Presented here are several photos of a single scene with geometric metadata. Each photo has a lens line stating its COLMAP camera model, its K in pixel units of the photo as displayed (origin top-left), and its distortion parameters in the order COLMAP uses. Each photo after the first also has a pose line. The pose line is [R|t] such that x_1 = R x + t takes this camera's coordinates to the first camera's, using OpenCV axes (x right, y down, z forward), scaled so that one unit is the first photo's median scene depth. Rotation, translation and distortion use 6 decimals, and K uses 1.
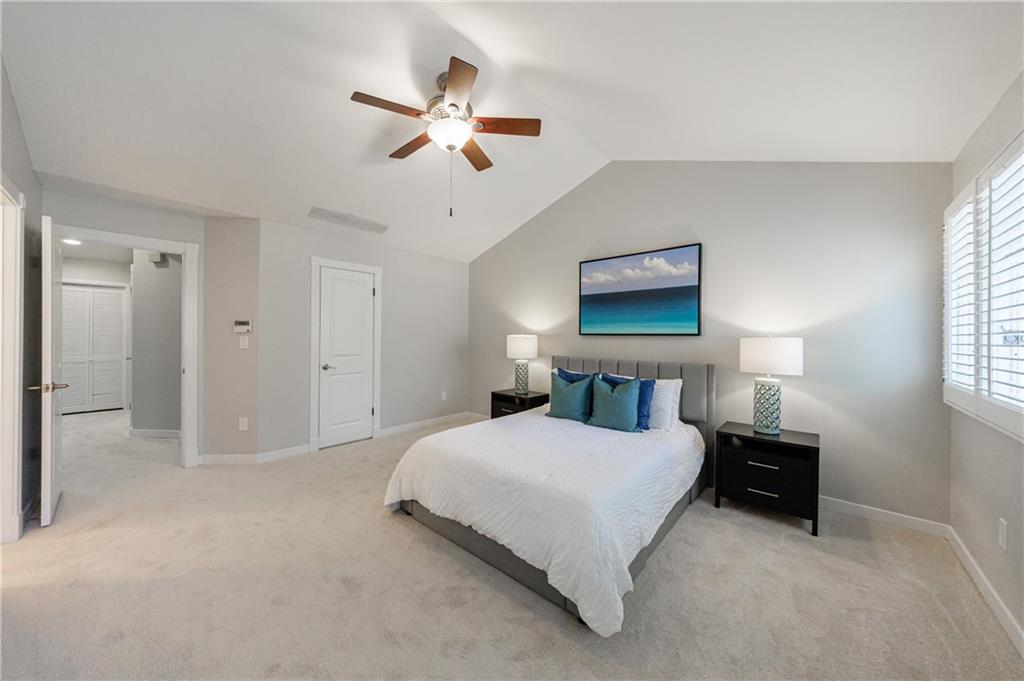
lens RADIAL K [[341.7, 0, 515.4], [0, 341.7, 339.8], [0, 0, 1]] dist [-0.001160, -0.000076]
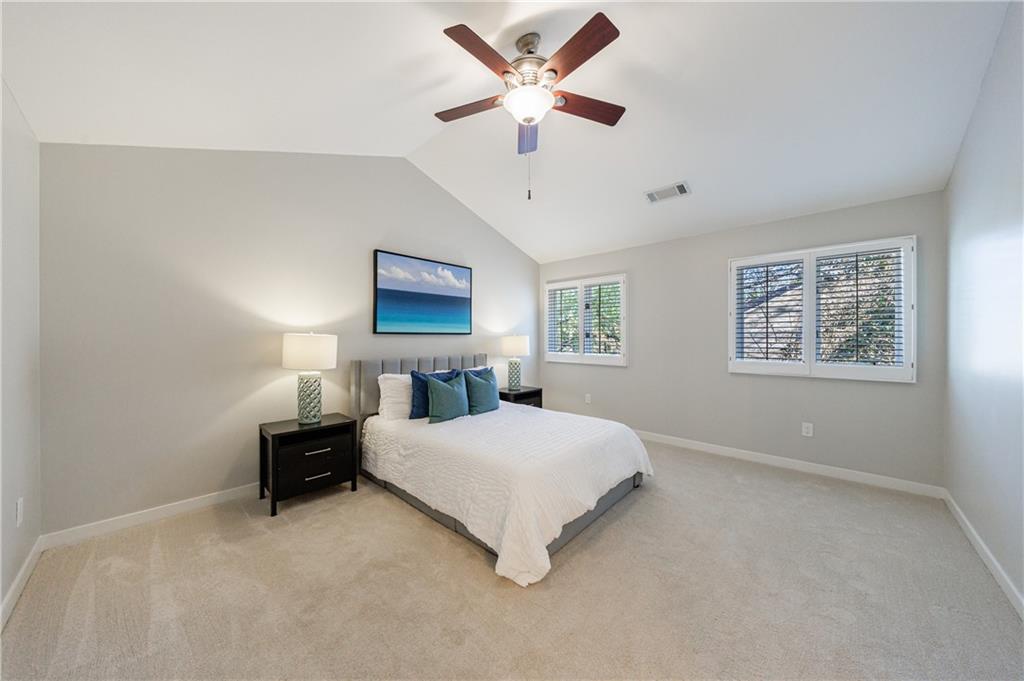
lens RADIAL K [[341.7, 0, 515.6], [0, 341.7, 334.0], [0, 0, 1]] dist [-0.001160, -0.000076]
pose [[0.015165, -0.001611, 0.999884, -0.753566], [0.008698, 0.999961, 0.001479, -0.013583], [-0.999847, 0.008674, 0.015178, 0.714407]]
